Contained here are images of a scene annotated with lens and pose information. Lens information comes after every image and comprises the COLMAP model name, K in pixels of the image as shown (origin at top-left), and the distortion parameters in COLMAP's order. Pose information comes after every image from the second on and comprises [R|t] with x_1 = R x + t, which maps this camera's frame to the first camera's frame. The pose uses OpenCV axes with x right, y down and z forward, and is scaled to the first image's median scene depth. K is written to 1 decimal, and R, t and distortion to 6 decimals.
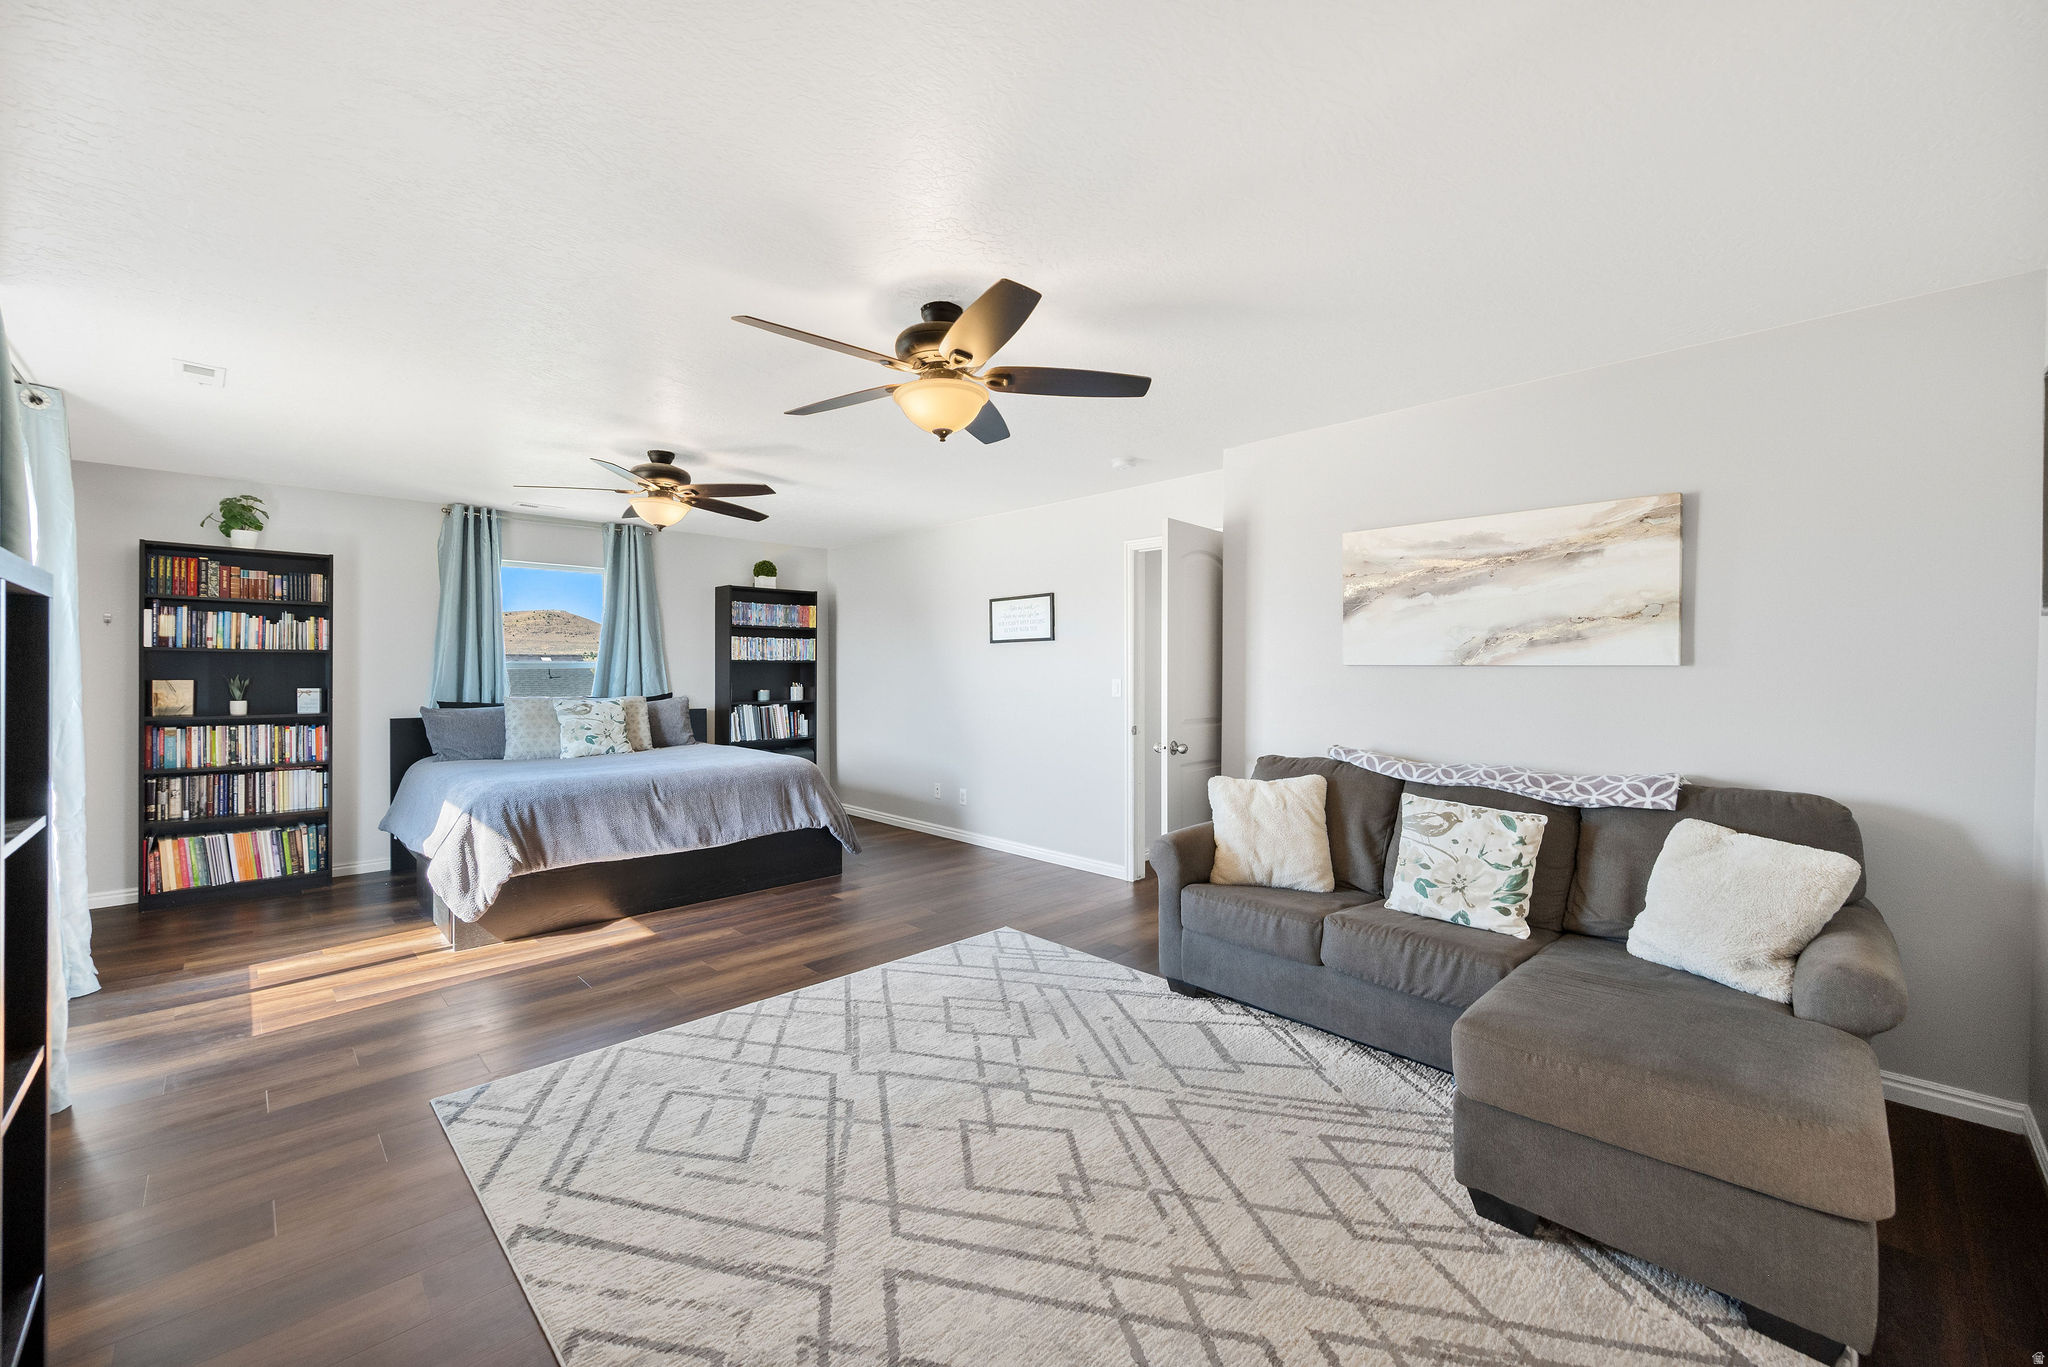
lens RADIAL K [[811.9, 0, 1022.4], [0, 811.9, 677.9], [0, 0, 1]] dist [0.001175, -0.000253]
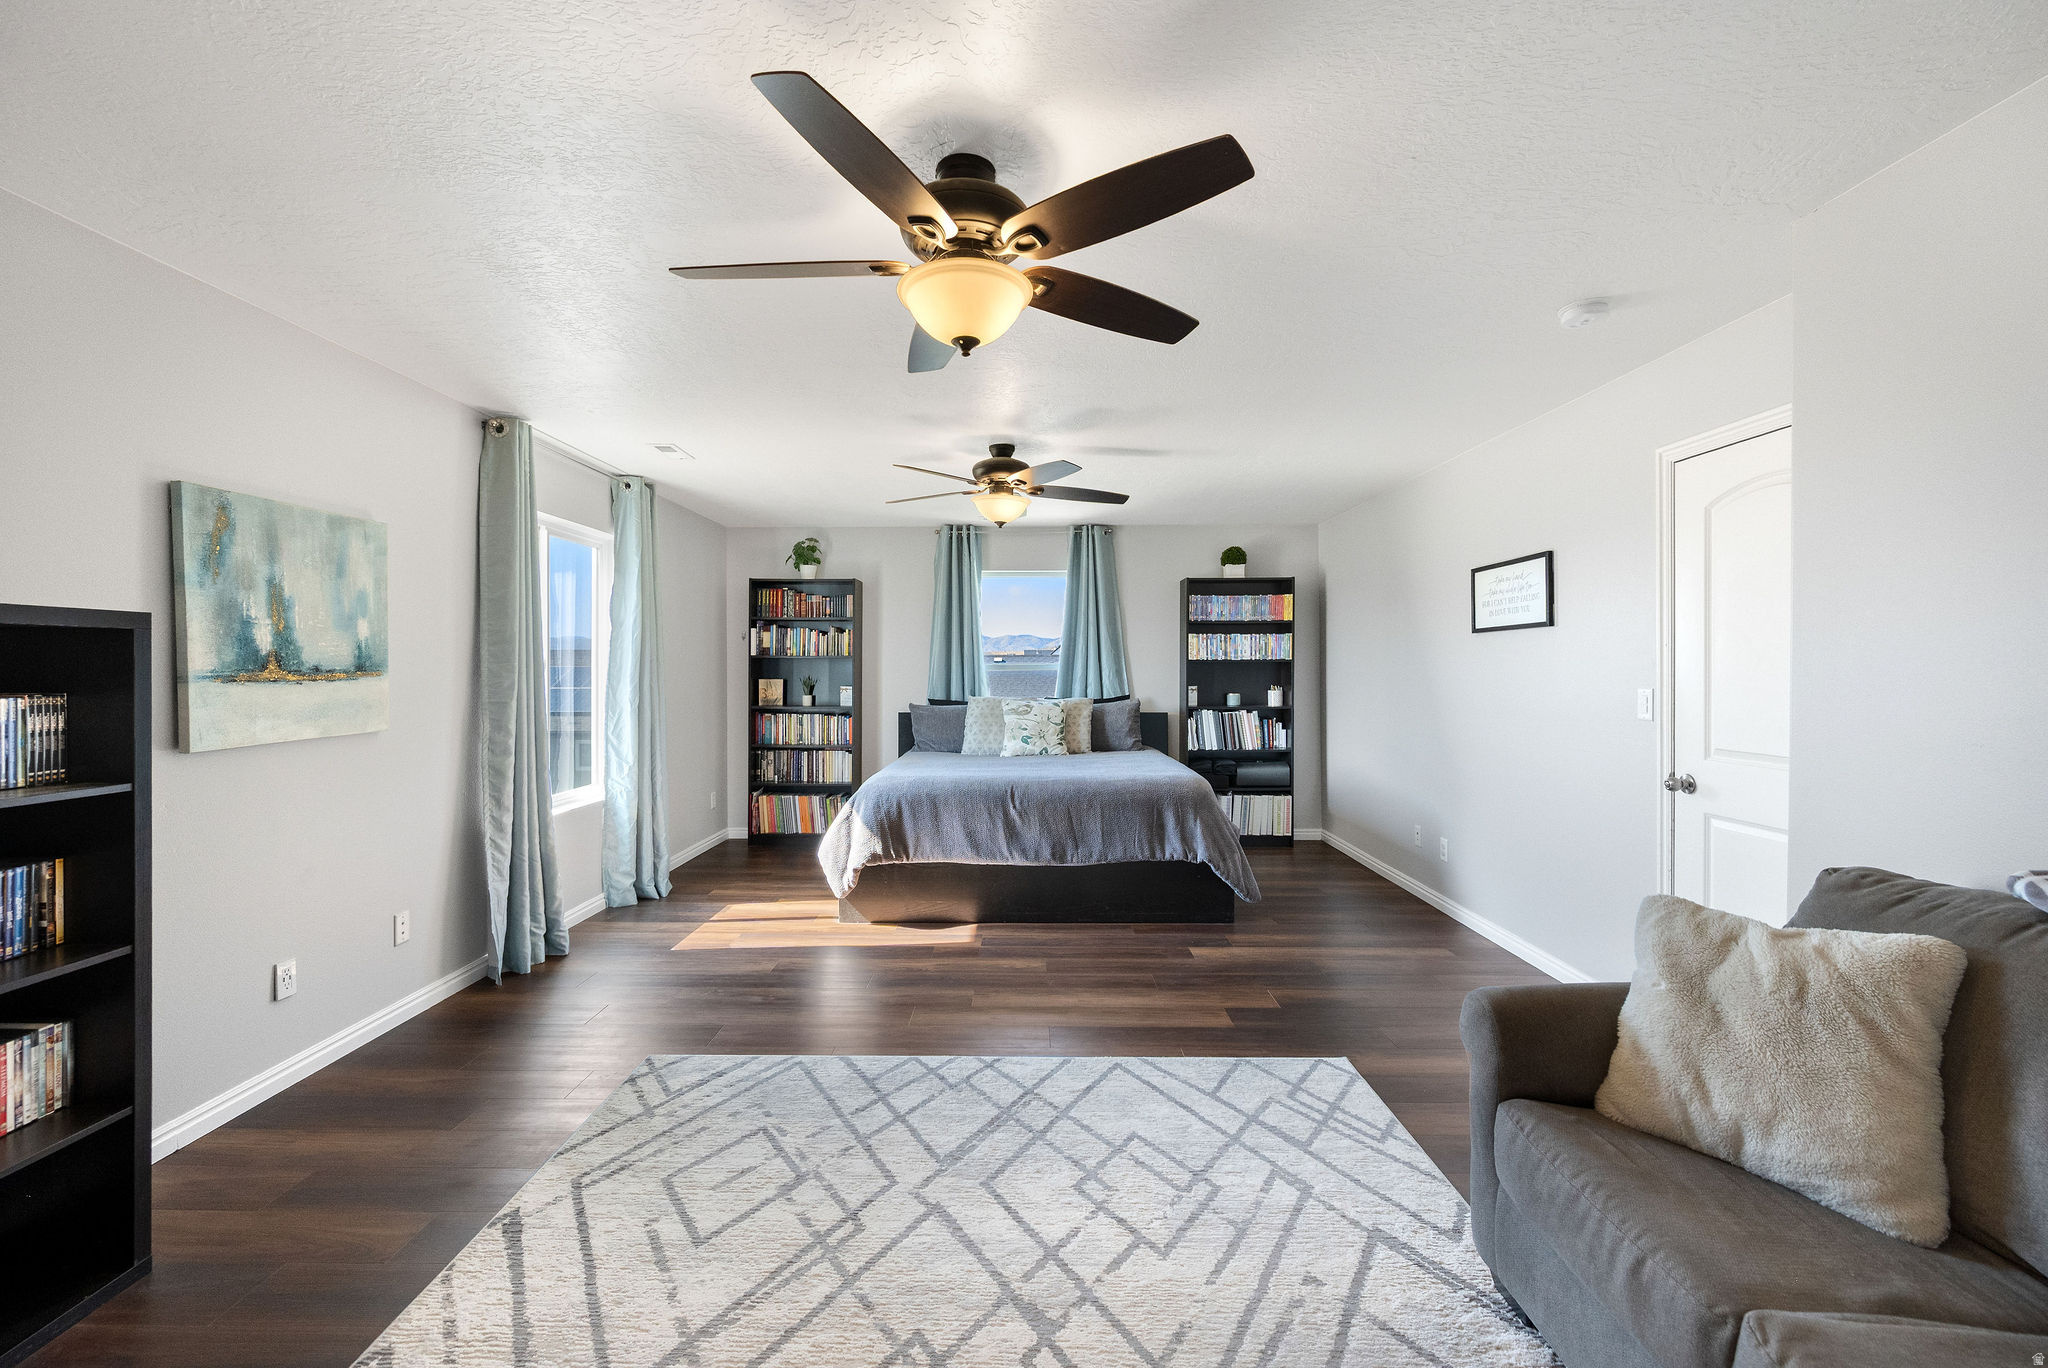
lens RADIAL K [[846.2, 0, 1021.9], [0, 846.2, 675.4], [0, 0, 1]] dist [0.001057, -0.000849]
pose [[0.708588, 0.004264, -0.705610, 0.264035], [-0.004485, 0.999989, 0.001538, -0.008099], [0.705608, 0.002075, 0.708599, 0.295886]]
